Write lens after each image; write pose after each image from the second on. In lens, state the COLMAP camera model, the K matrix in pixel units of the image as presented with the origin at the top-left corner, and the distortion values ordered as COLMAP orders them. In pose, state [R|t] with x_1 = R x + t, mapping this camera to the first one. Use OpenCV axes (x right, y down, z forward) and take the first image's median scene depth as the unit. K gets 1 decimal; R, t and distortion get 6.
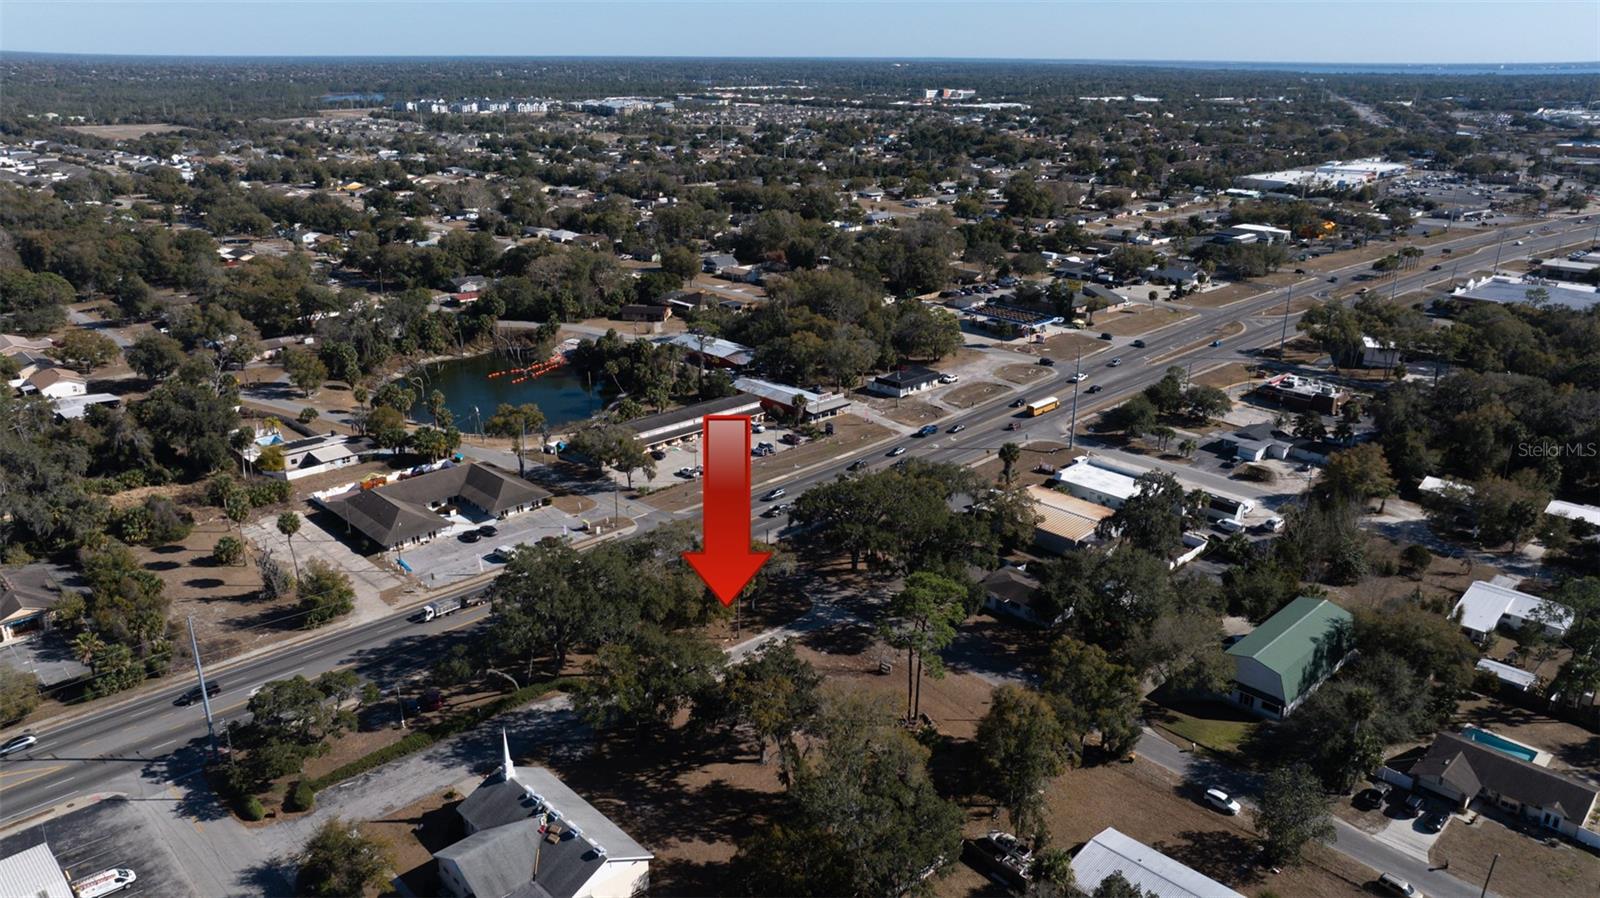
lens RADIAL K [[1122.0, 0, 799.5], [0, 1122.0, 442.5], [0, 0, 1]] dist [-0.023614, 0.005244]
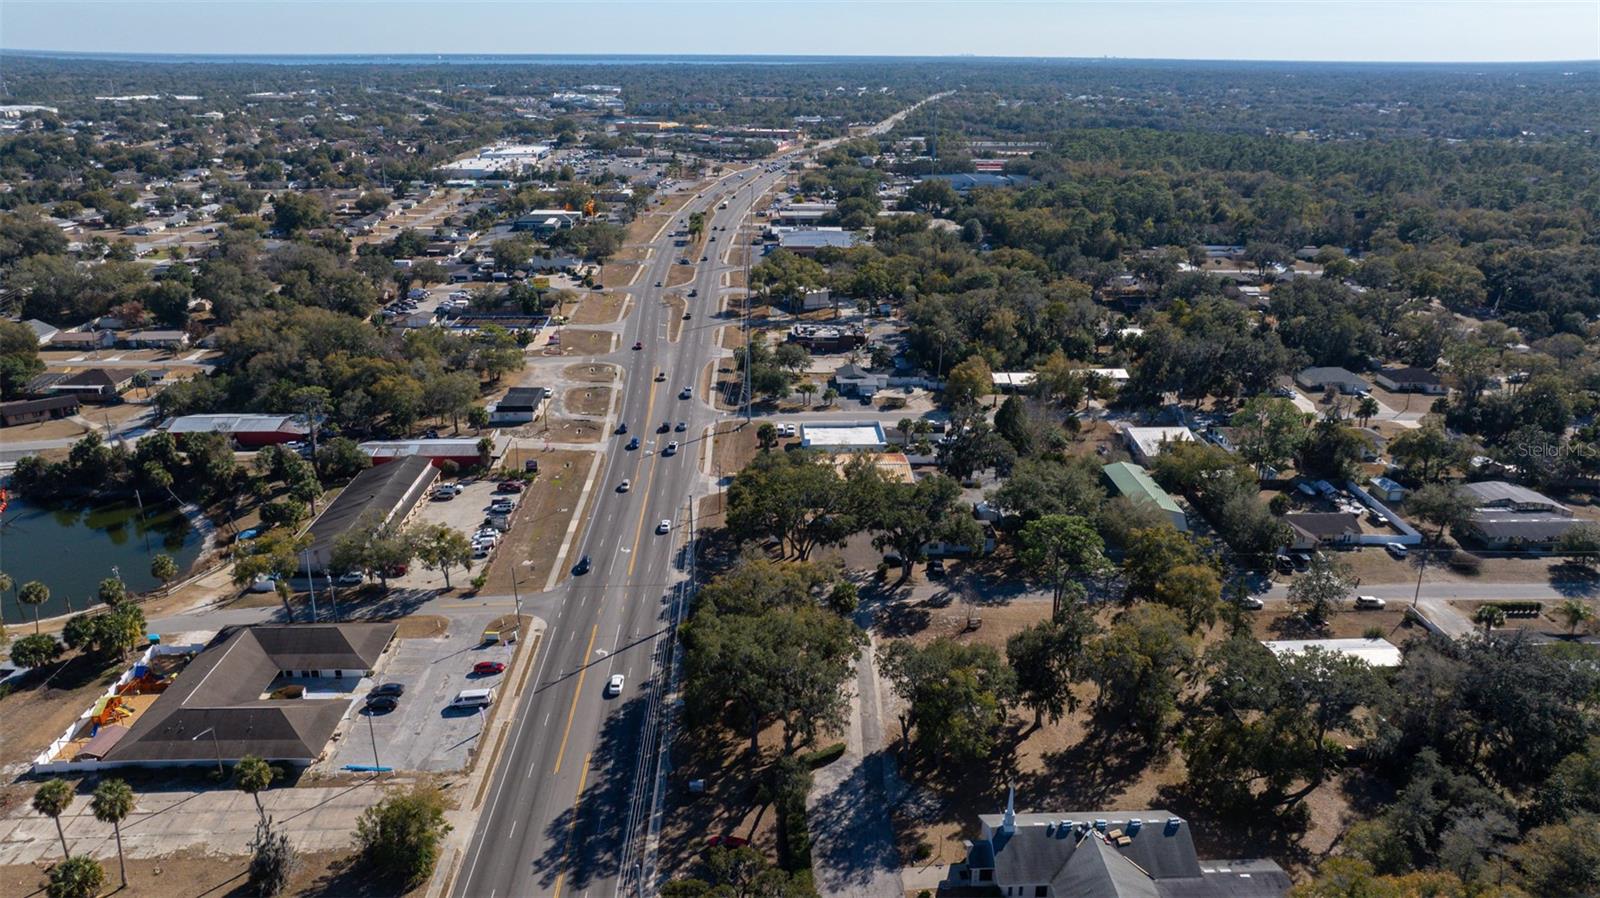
lens RADIAL K [[1122.0, 0, 799.5], [0, 1122.0, 442.5], [0, 0, 1]] dist [-0.023614, 0.005244]
pose [[0.666169, -0.246880, 0.703754, -0.488101], [0.241960, 0.964124, 0.109180, -0.081867], [-0.705461, 0.097548, 0.702004, 0.217661]]
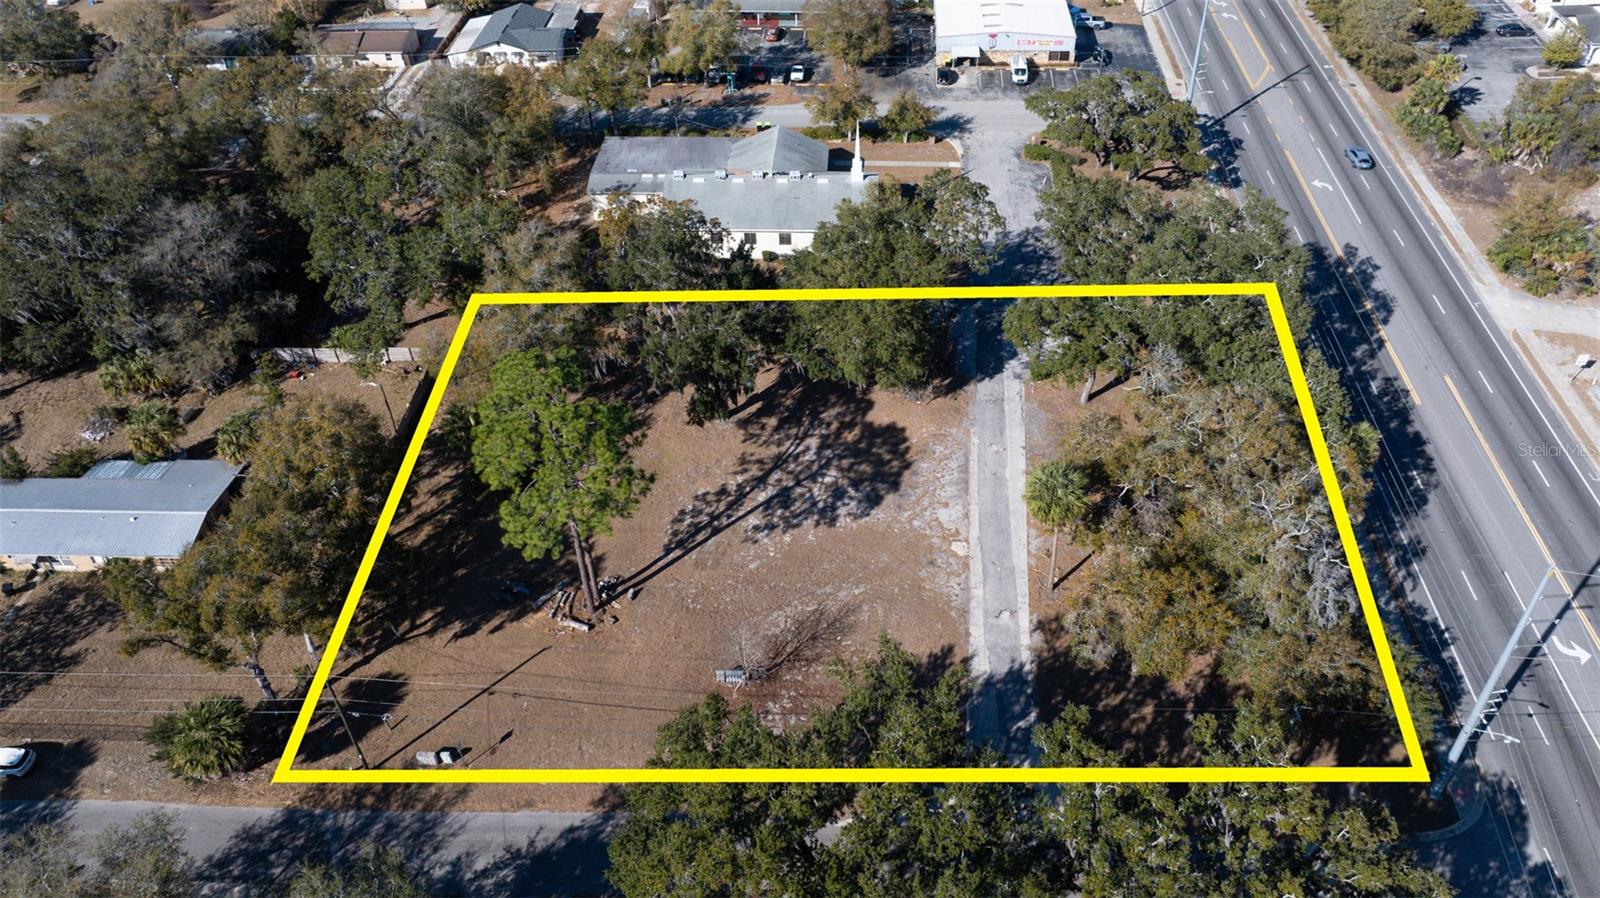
lens RADIAL K [[1122.0, 0, 799.5], [0, 1122.0, 442.5], [0, 0, 1]] dist [-0.023614, 0.005244]
pose [[-0.735350, 0.469029, -0.489154, 0.152700], [-0.202170, 0.537104, 0.818930, -0.152227], [0.646829, 0.701093, -0.300136, 0.700703]]
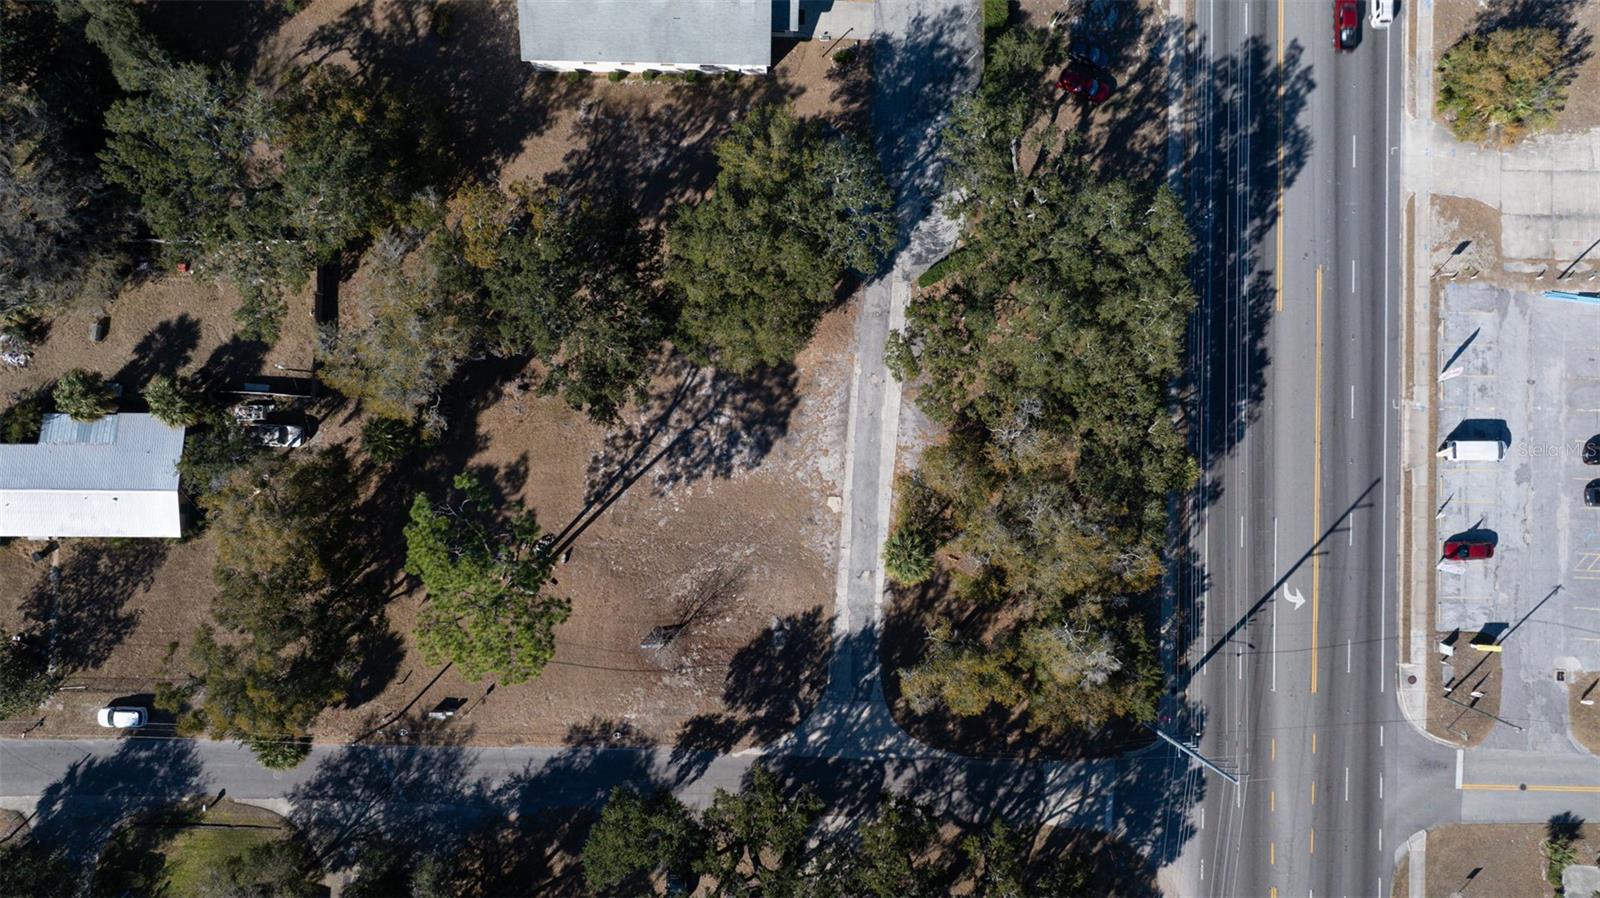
lens RADIAL K [[1164.4, 0, 798.3], [0, 1164.4, 452.4], [0, 0, 1]] dist [-0.031291, 0.003179]
pose [[-0.710834, 0.702731, -0.029743, -0.022273], [-0.238641, -0.201183, 0.950040, -0.257284], [0.661639, 0.682418, 0.310708, 0.504082]]
